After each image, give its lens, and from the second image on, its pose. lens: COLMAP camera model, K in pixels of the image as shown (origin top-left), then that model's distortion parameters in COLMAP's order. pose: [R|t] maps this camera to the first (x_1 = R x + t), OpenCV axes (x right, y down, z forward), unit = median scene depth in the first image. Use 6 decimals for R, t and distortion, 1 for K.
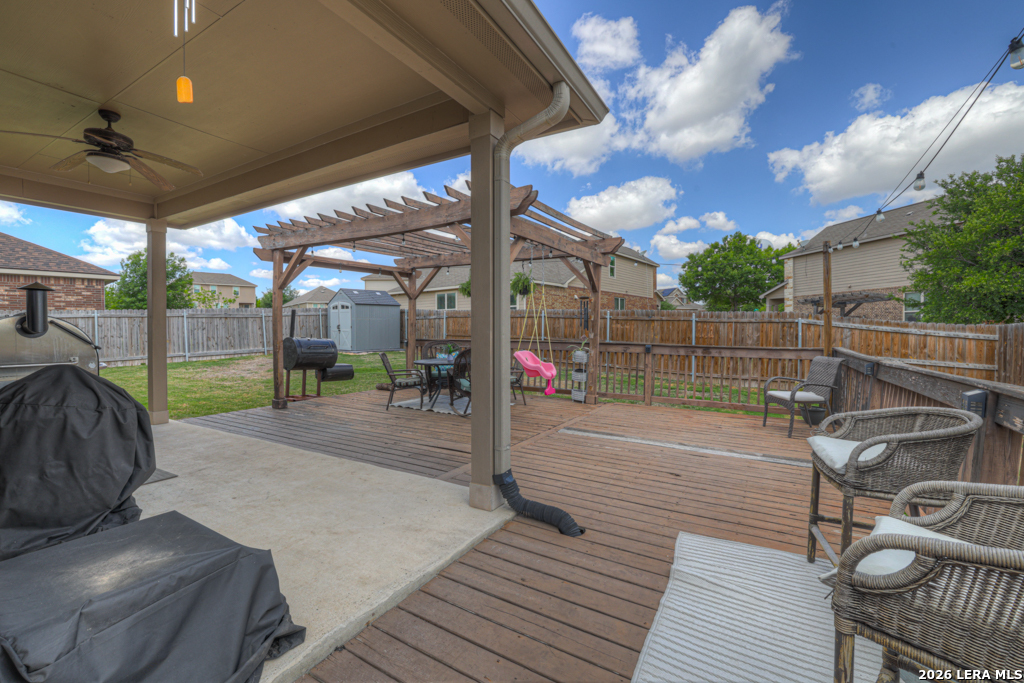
lens RADIAL K [[427.9, 0, 516.1], [0, 427.9, 335.3], [0, 0, 1]] dist [-0.002802, -0.000068]
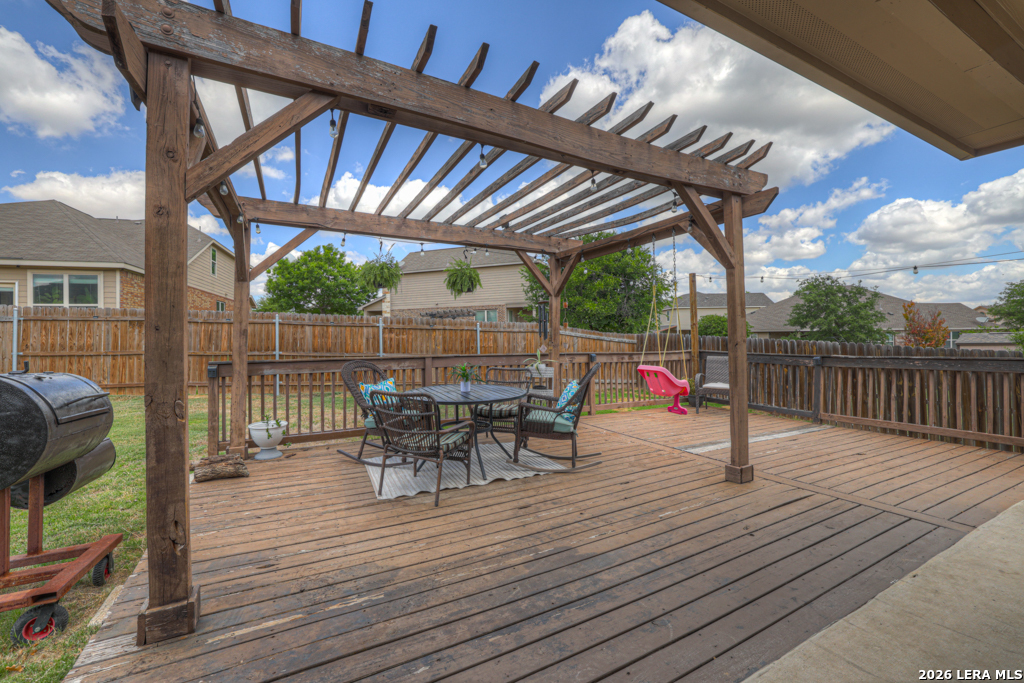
lens RADIAL K [[427.9, 0, 513.9], [0, 427.9, 334.4], [0, 0, 1]] dist [-0.002802, -0.000068]
pose [[0.537203, -0.001138, 0.843453, -0.357129], [0.023869, 0.999619, -0.013854, -0.007419], [-0.843115, 0.027575, 0.537025, 0.351123]]
